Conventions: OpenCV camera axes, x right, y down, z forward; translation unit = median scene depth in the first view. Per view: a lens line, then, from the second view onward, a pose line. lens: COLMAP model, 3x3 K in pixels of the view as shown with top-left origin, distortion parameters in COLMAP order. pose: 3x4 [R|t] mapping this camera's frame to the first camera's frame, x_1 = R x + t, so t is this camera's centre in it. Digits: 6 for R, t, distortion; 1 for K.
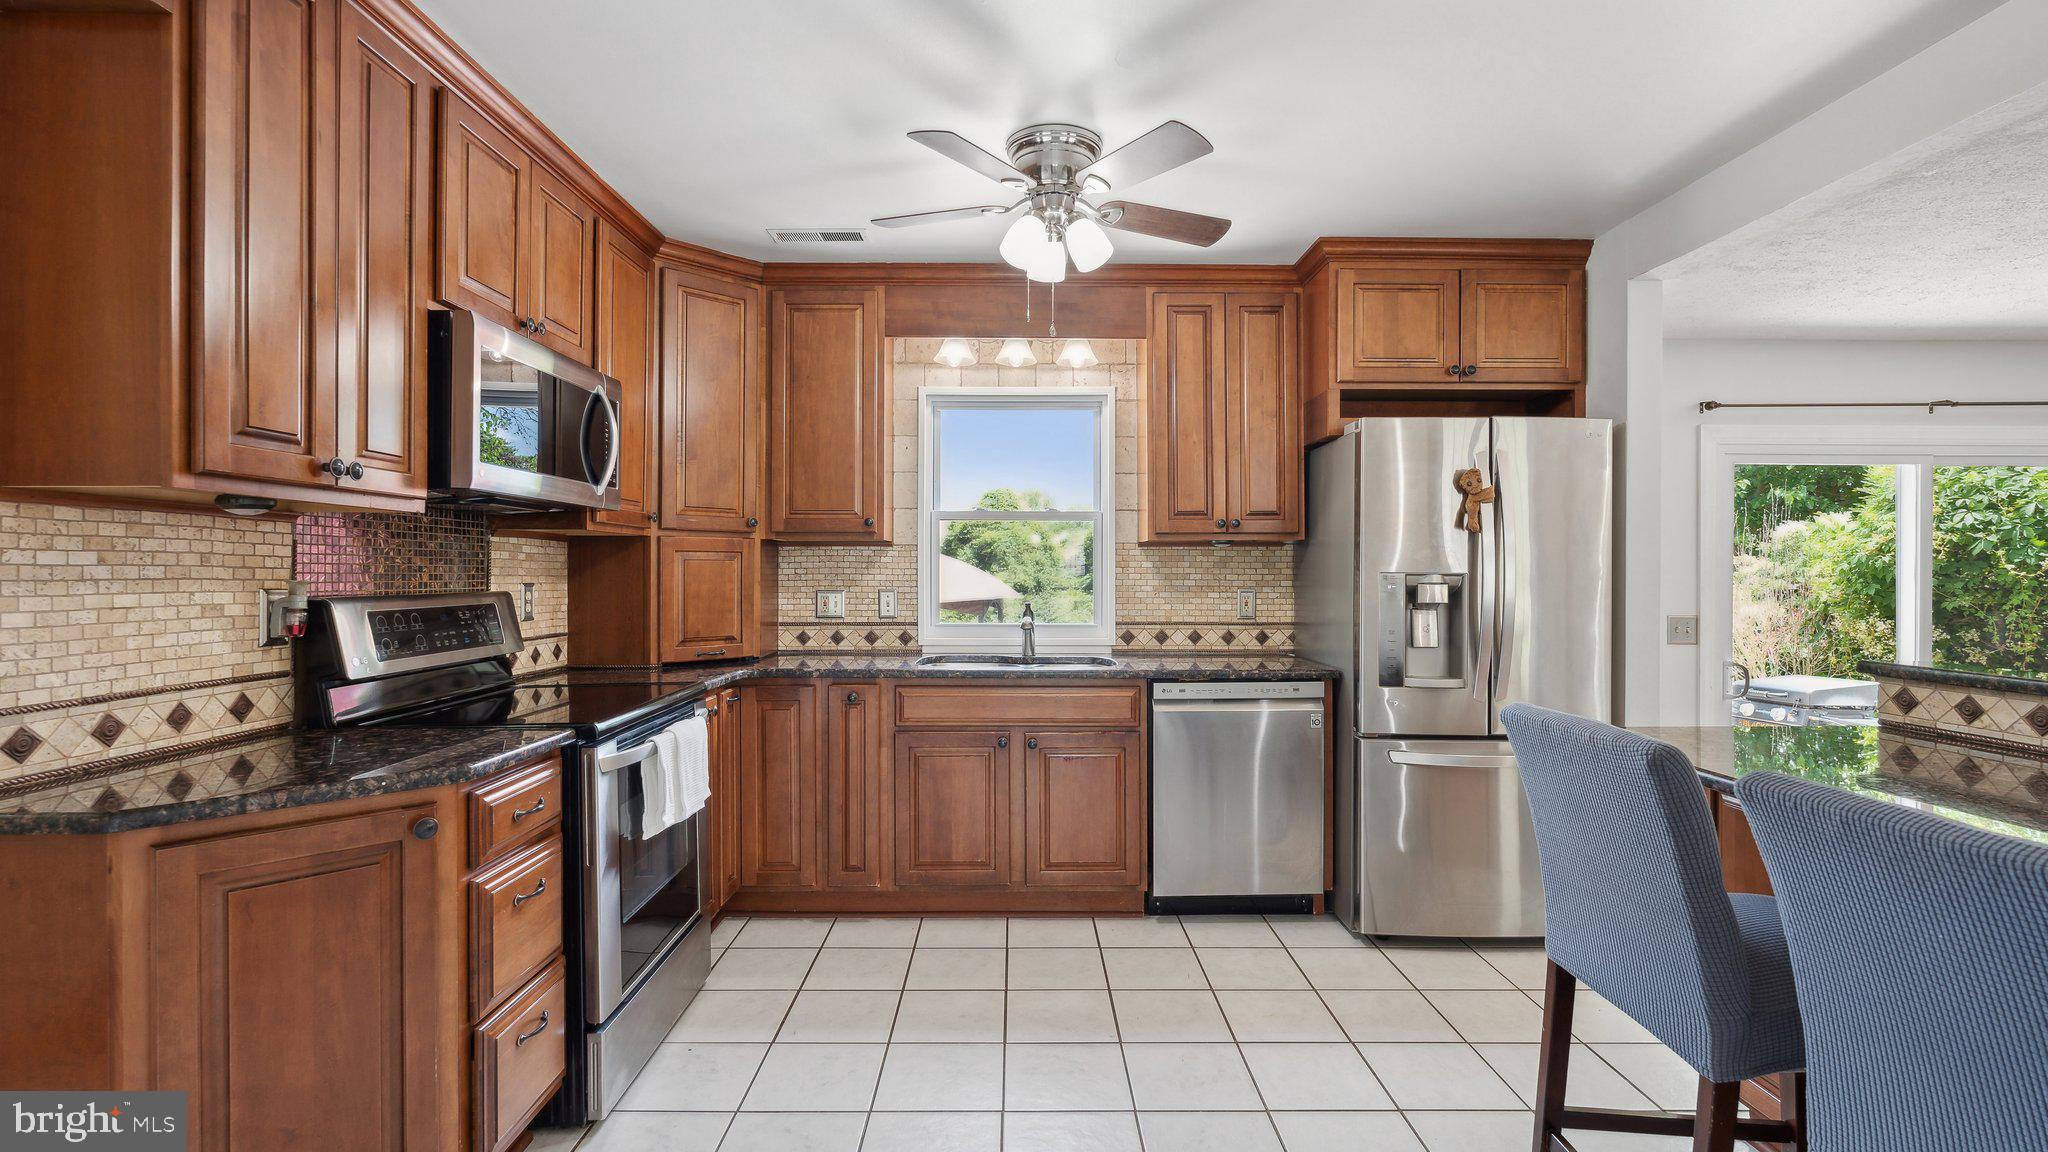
lens RADIAL K [[924.8, 0, 1031.8], [0, 924.8, 563.2], [0, 0, 1]] dist [-0.001774, 0.001014]
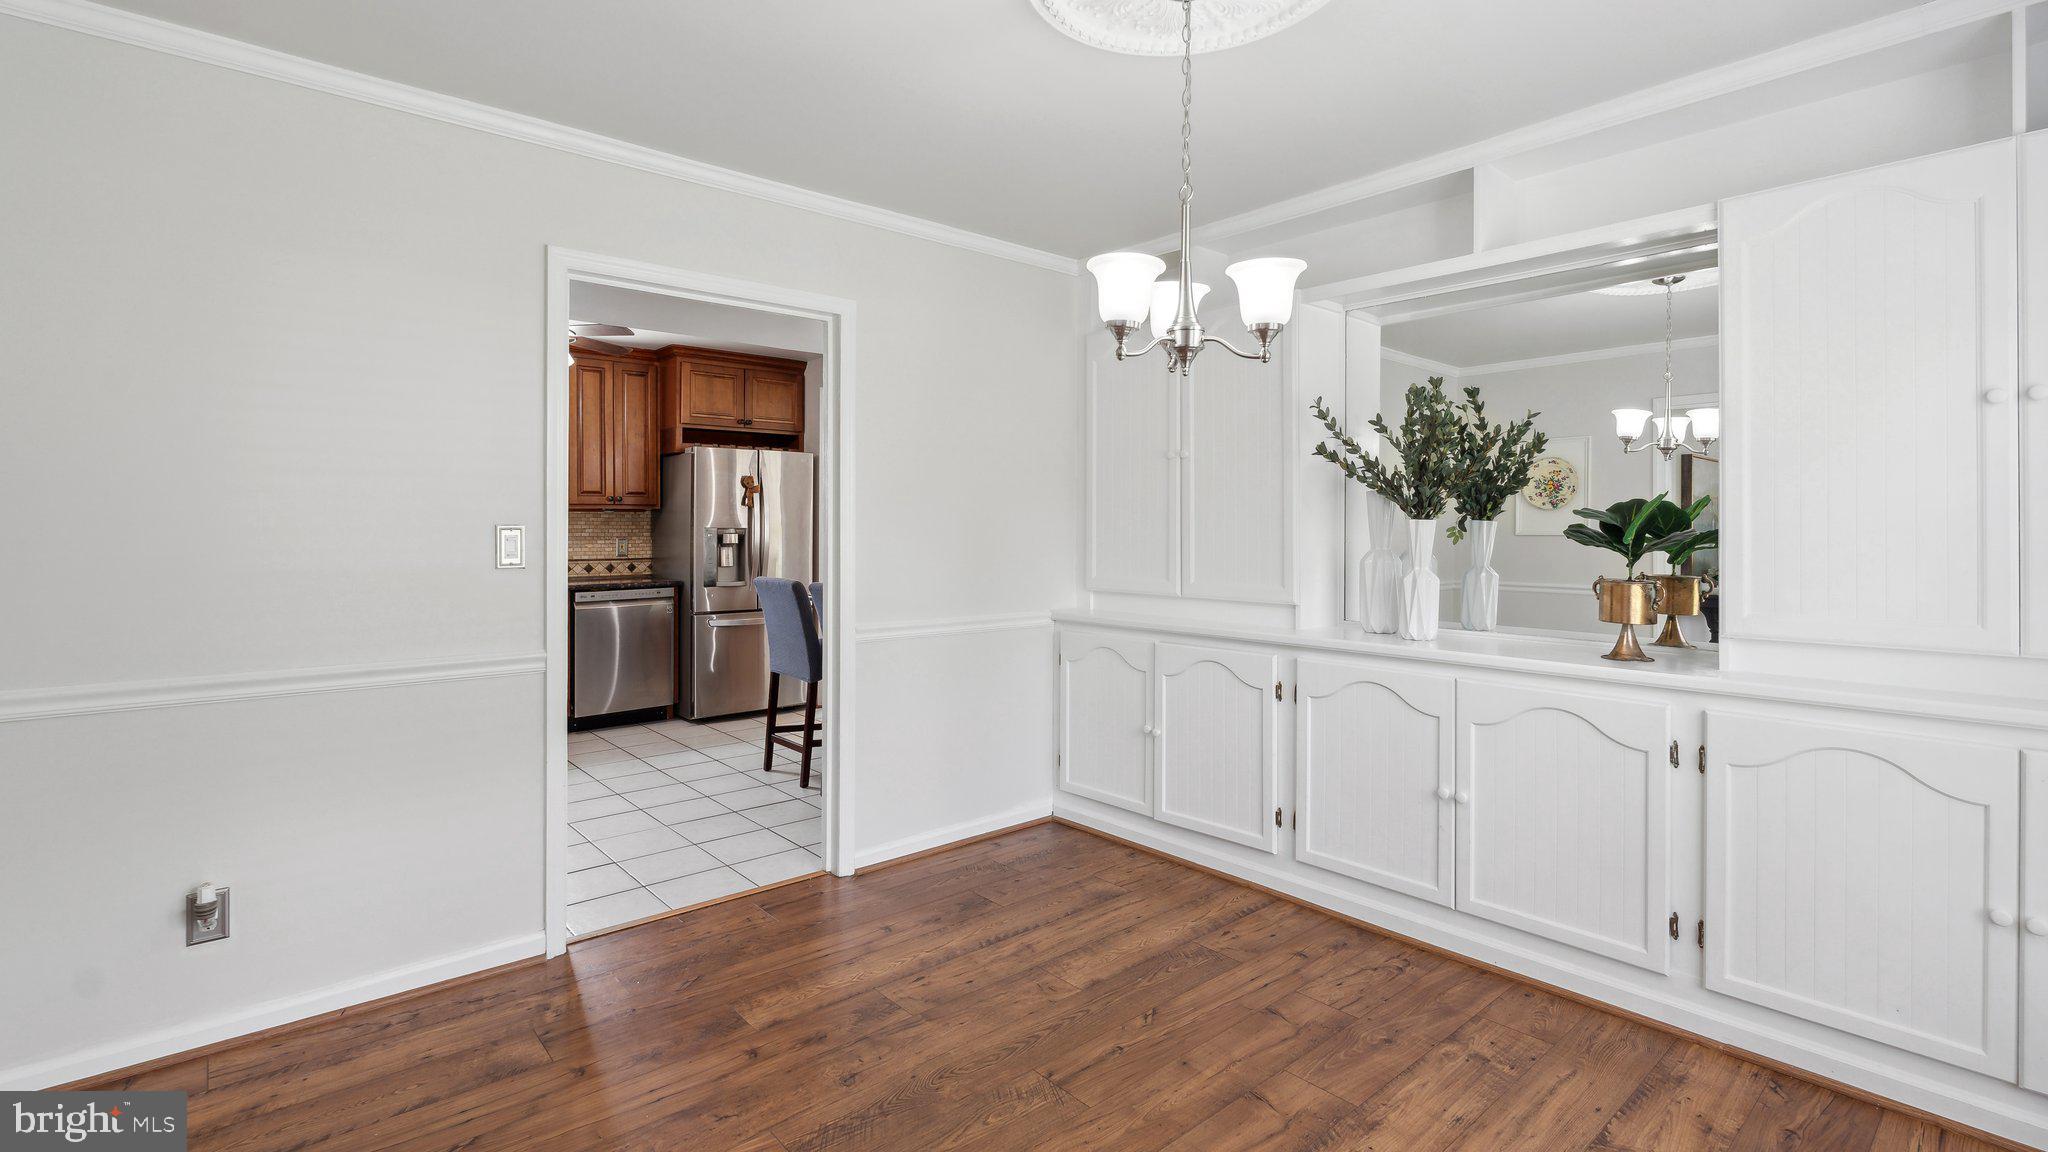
lens RADIAL K [[924.8, 0, 1013.4], [0, 924.8, 526.2], [0, 0, 1]] dist [-0.001774, 0.001014]
pose [[0.763489, -0.001270, 0.645819, -0.346589], [-0.004751, 0.999960, 0.007583, -0.009800], [-0.645803, -0.008857, 0.763453, -0.817779]]
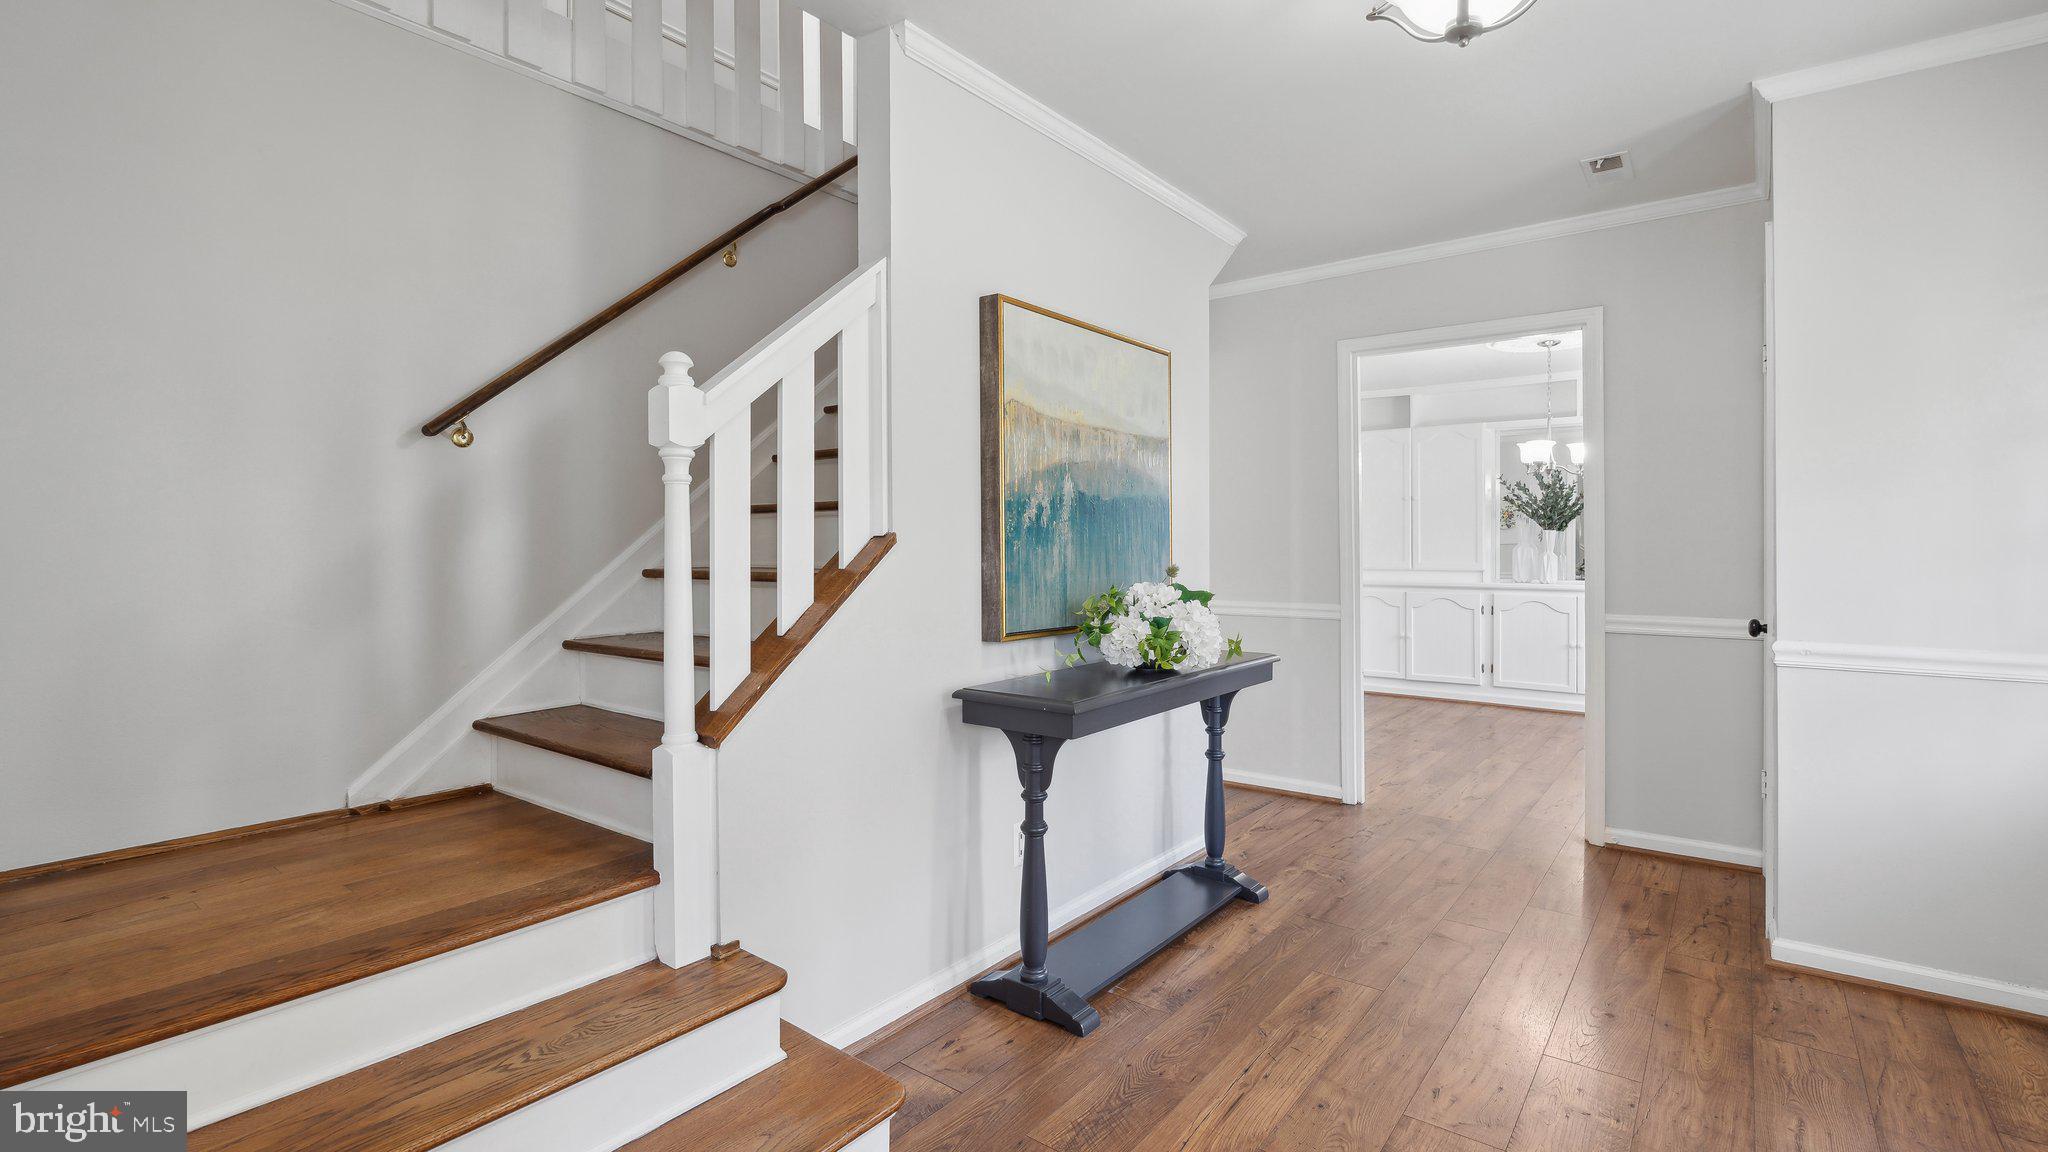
lens RADIAL K [[924.8, 0, 1016.3], [0, 924.8, 540.4], [0, 0, 1]] dist [-0.001774, 0.001014]
pose [[0.650746, -0.002430, 0.759292, -1.743700], [-0.002791, 0.999980, 0.005592, 0.003290], [-0.759291, -0.005758, 0.650726, -0.817439]]
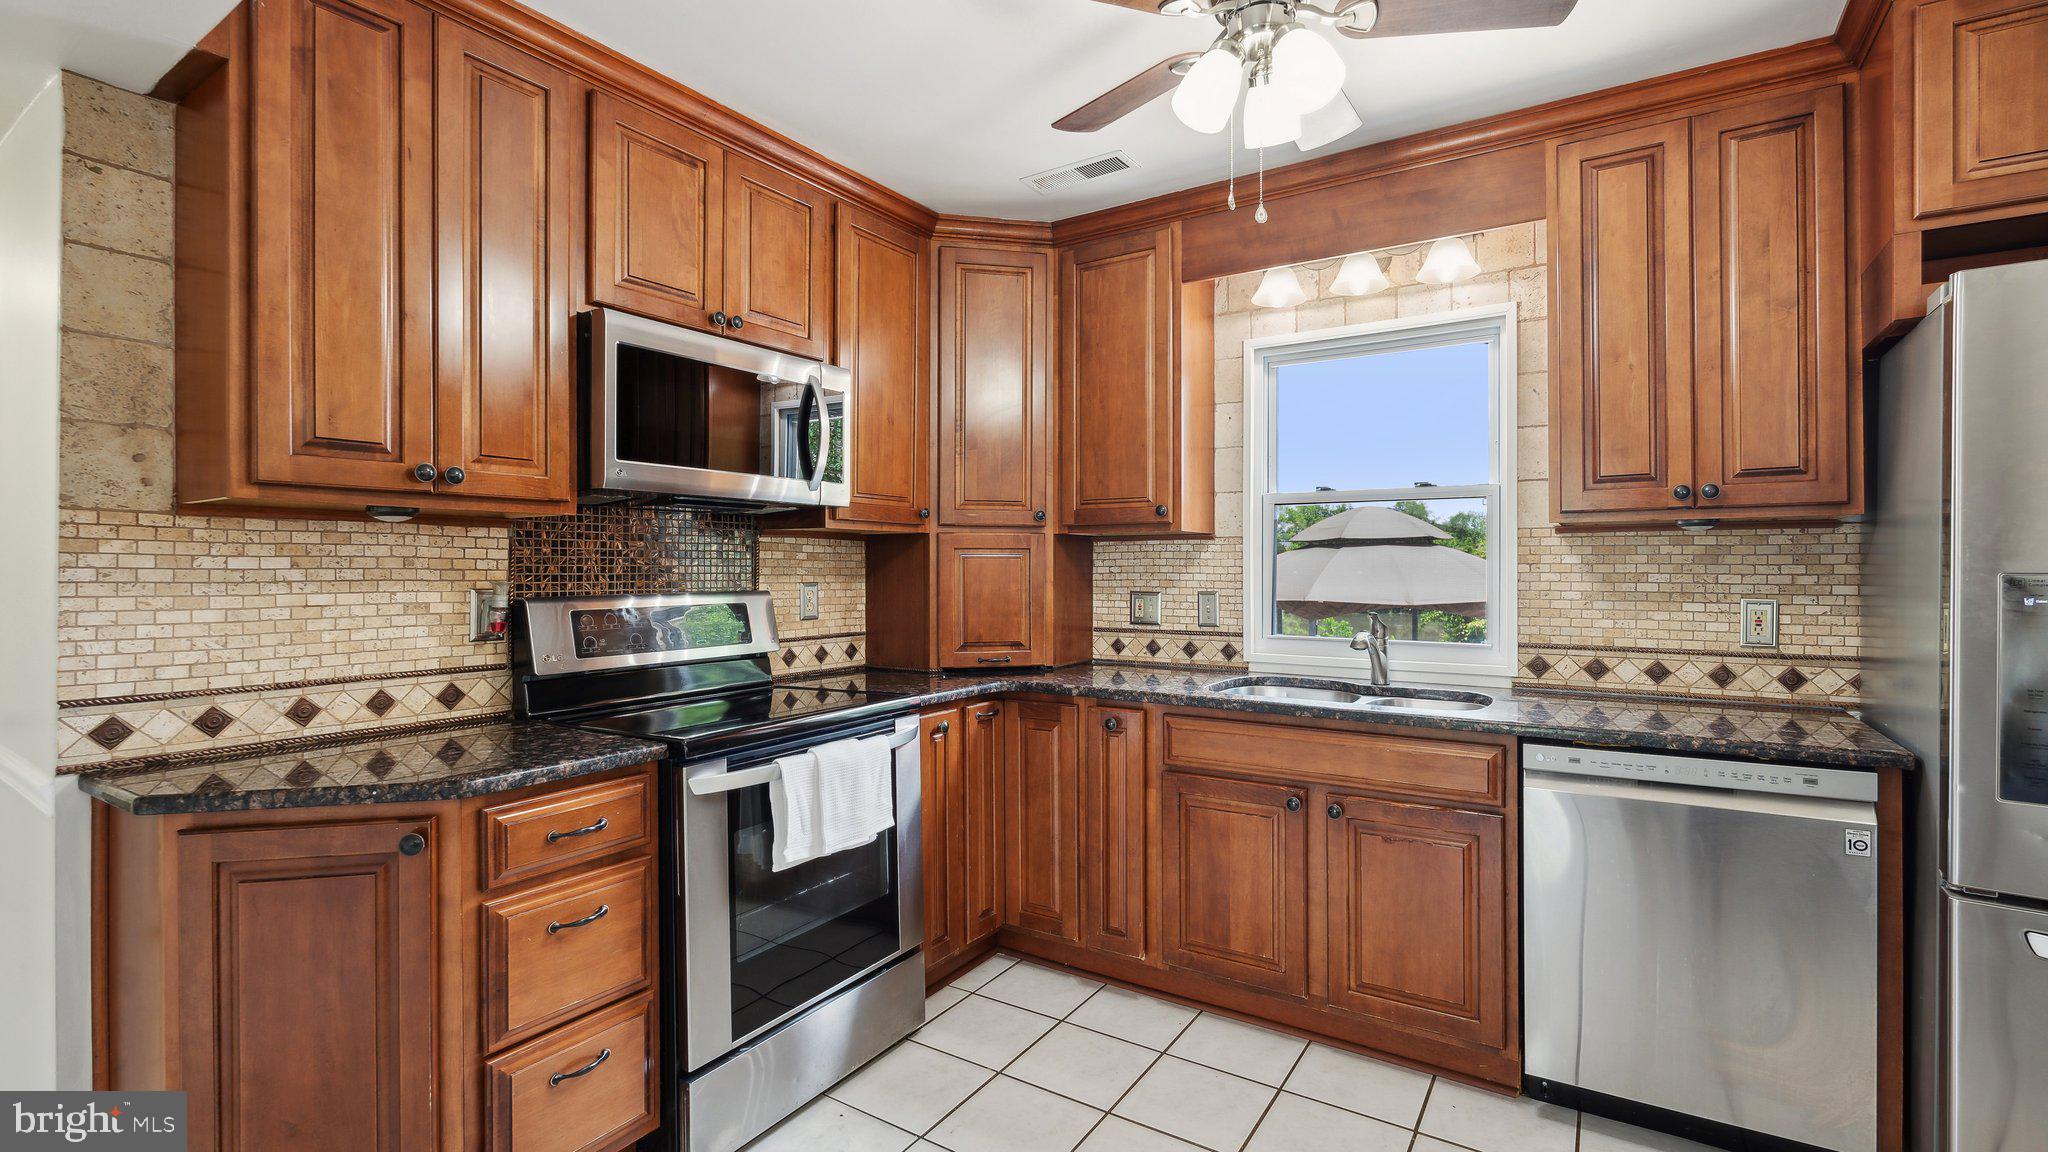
lens RADIAL K [[924.8, 0, 1037.8], [0, 924.8, 562.5], [0, 0, 1]] dist [-0.001774, 0.001014]
pose [[0.836463, -0.004690, -0.548003, 0.196930], [0.007316, 0.999970, 0.002608, -0.000989], [0.547974, -0.006191, 0.836472, 0.266987]]
